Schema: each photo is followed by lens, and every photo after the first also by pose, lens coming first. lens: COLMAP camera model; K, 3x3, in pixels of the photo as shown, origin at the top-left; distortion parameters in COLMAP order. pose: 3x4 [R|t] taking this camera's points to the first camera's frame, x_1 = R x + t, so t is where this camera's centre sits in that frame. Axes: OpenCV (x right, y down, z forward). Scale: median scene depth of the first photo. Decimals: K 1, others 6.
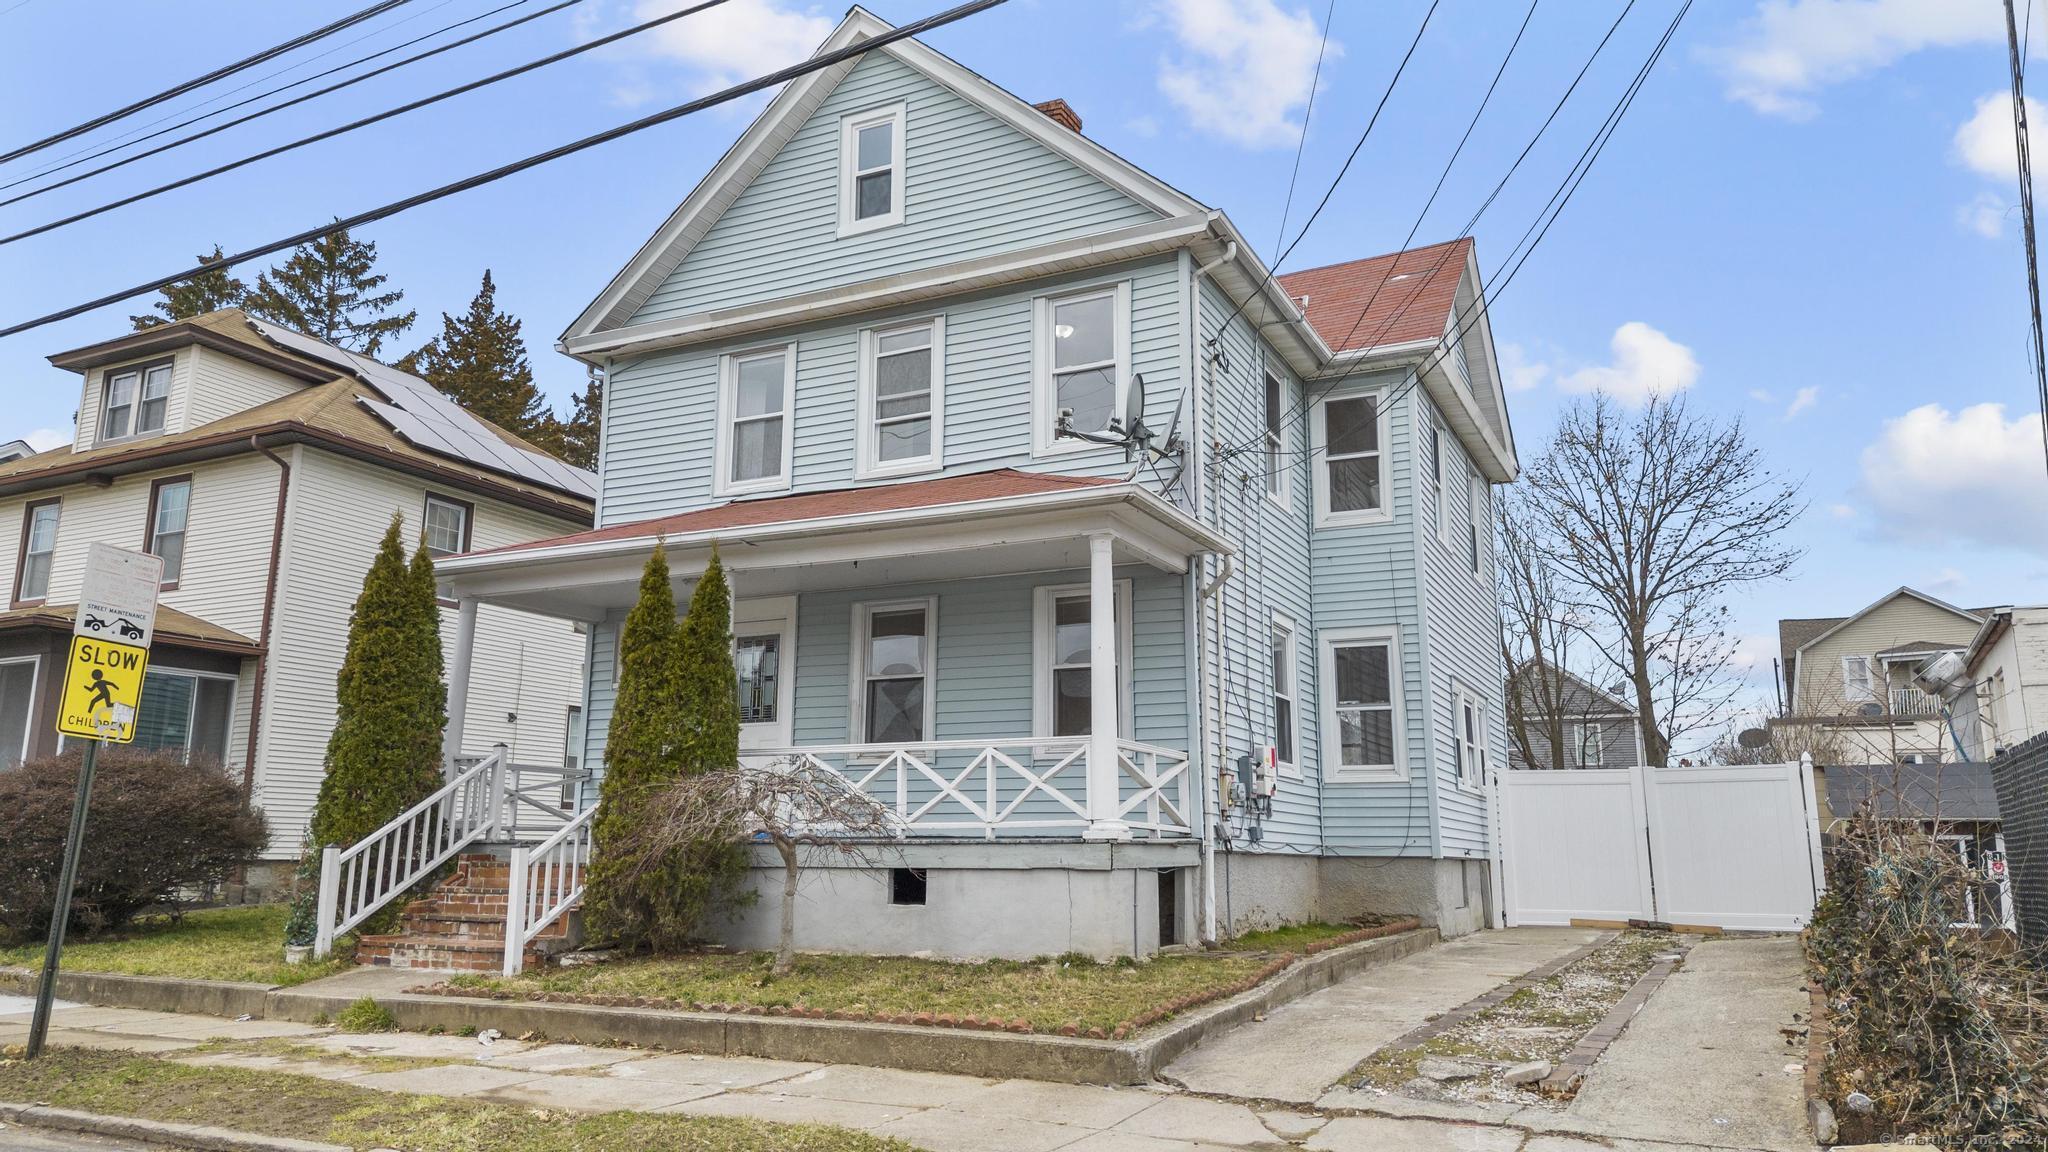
lens RADIAL K [[1420.7, 0, 1024.0], [0, 1420.7, 576.0], [0, 0, 1]] dist [0.043001, -0.039139]
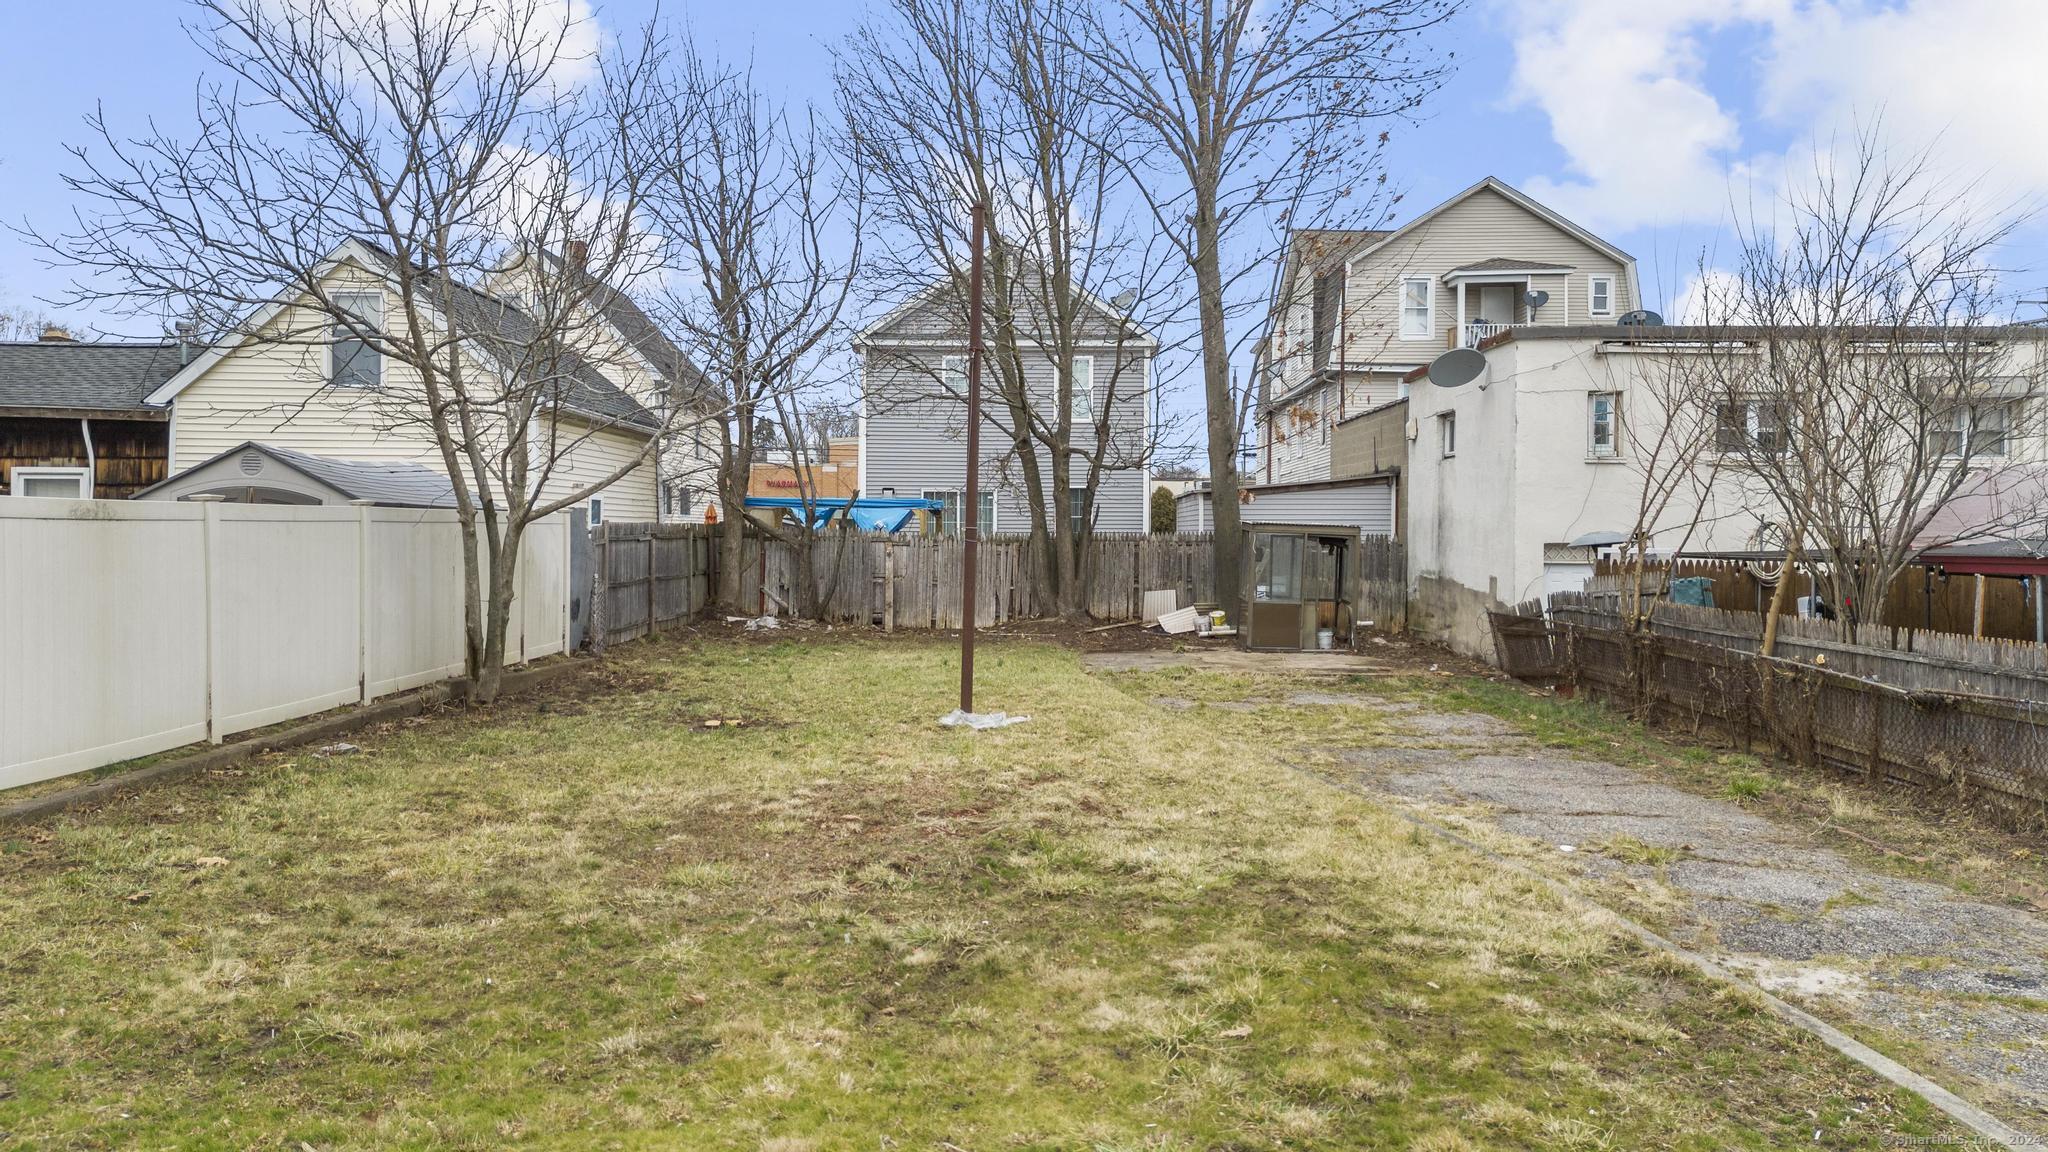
lens RADIAL K [[1420.7, 0, 1024.0], [0, 1420.7, 576.0], [0, 0, 1]] dist [0.043001, -0.039139]
pose [[0.897438, -0.019863, 0.440693, 0.124243], [-0.084516, 0.972739, 0.215954, 0.077073], [-0.432969, -0.231050, 0.871294, 0.538211]]
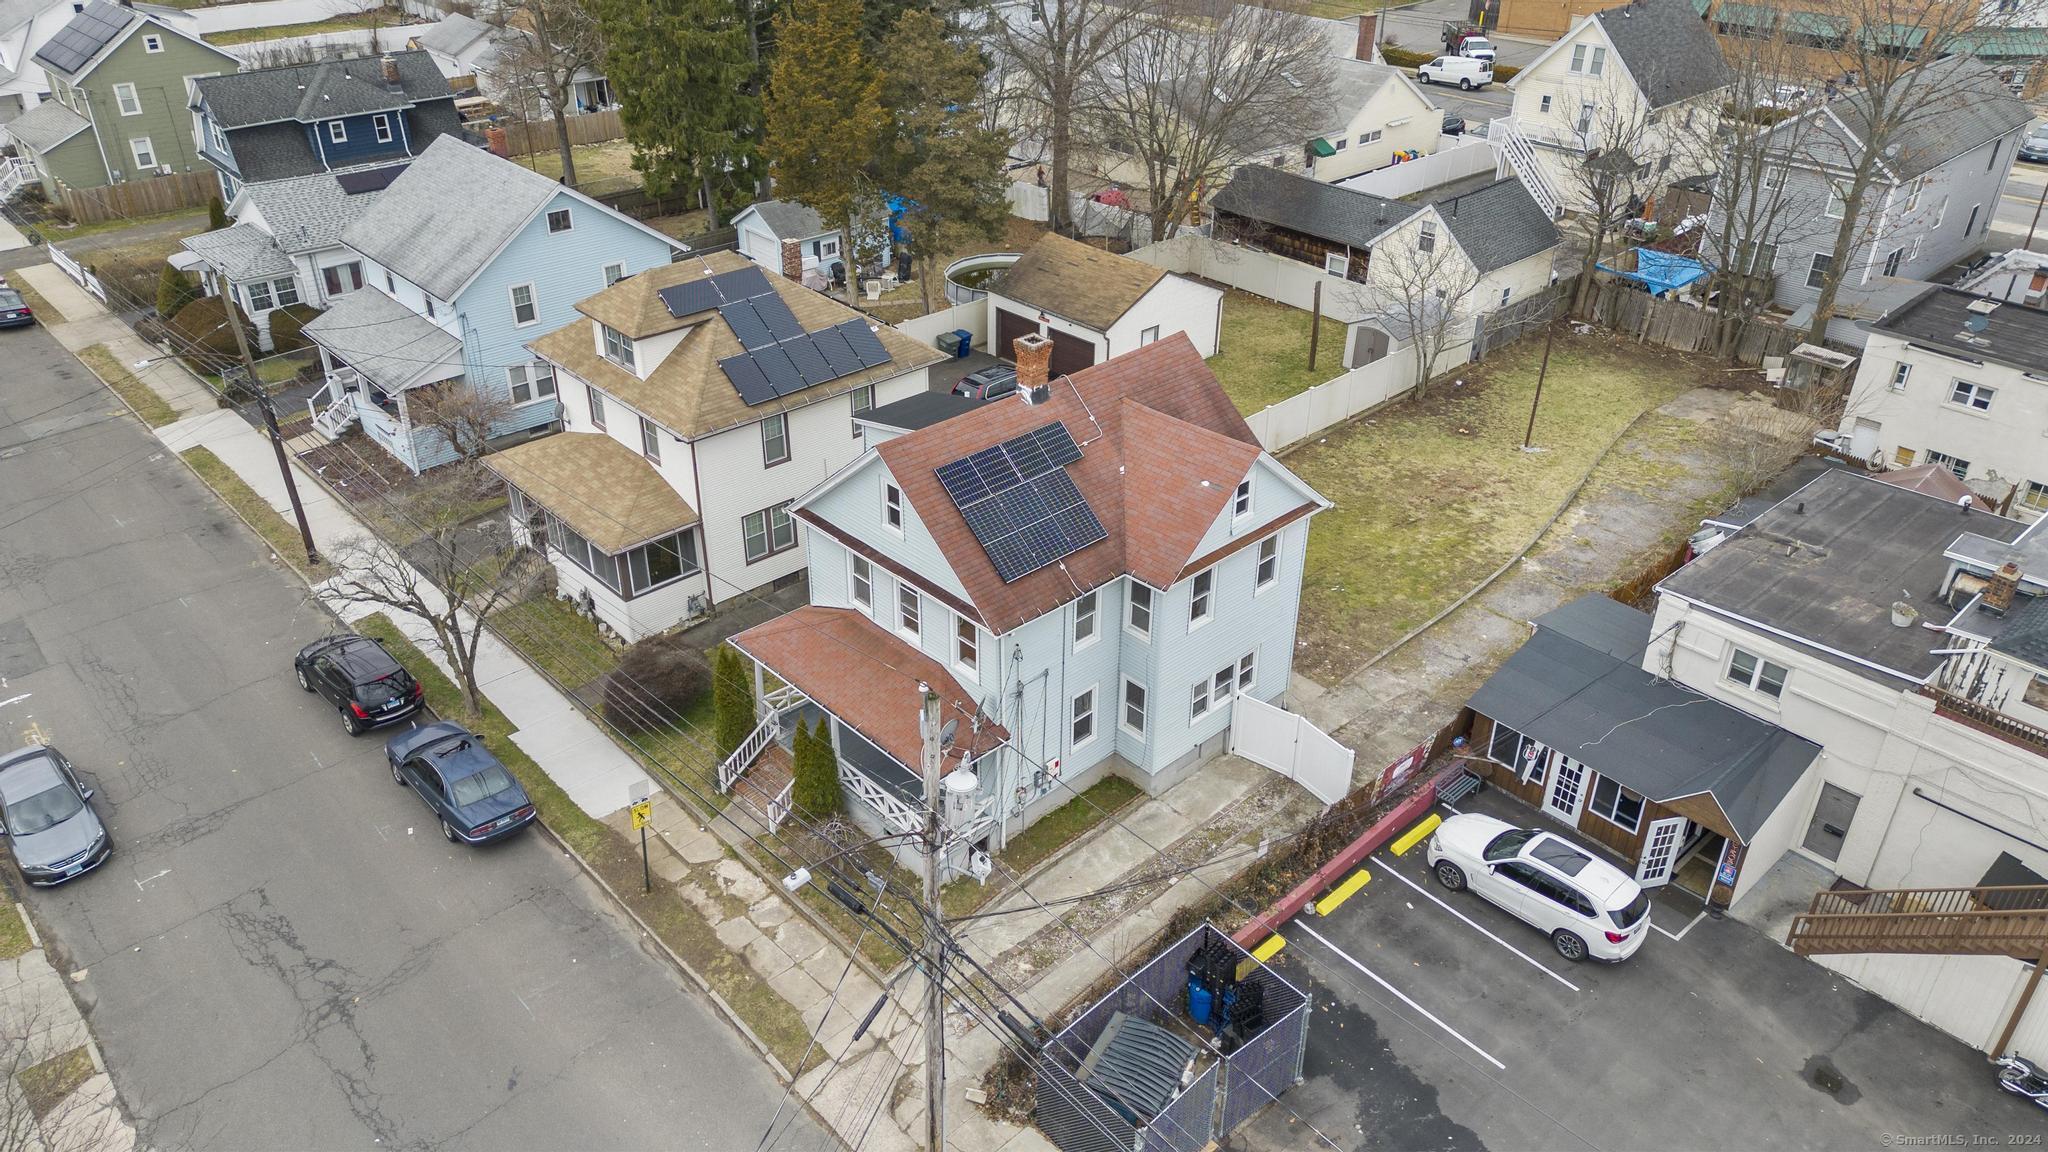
lens RADIAL K [[1420.7, 0, 1024.0], [0, 1420.7, 576.0], [0, 0, 1]] dist [0.043001, -0.039139]
pose [[0.938820, 0.177656, -0.295051, 0.220751], [0.064592, 0.750667, 0.657516, -0.485077], [0.338297, -0.636347, 0.693266, -0.143405]]
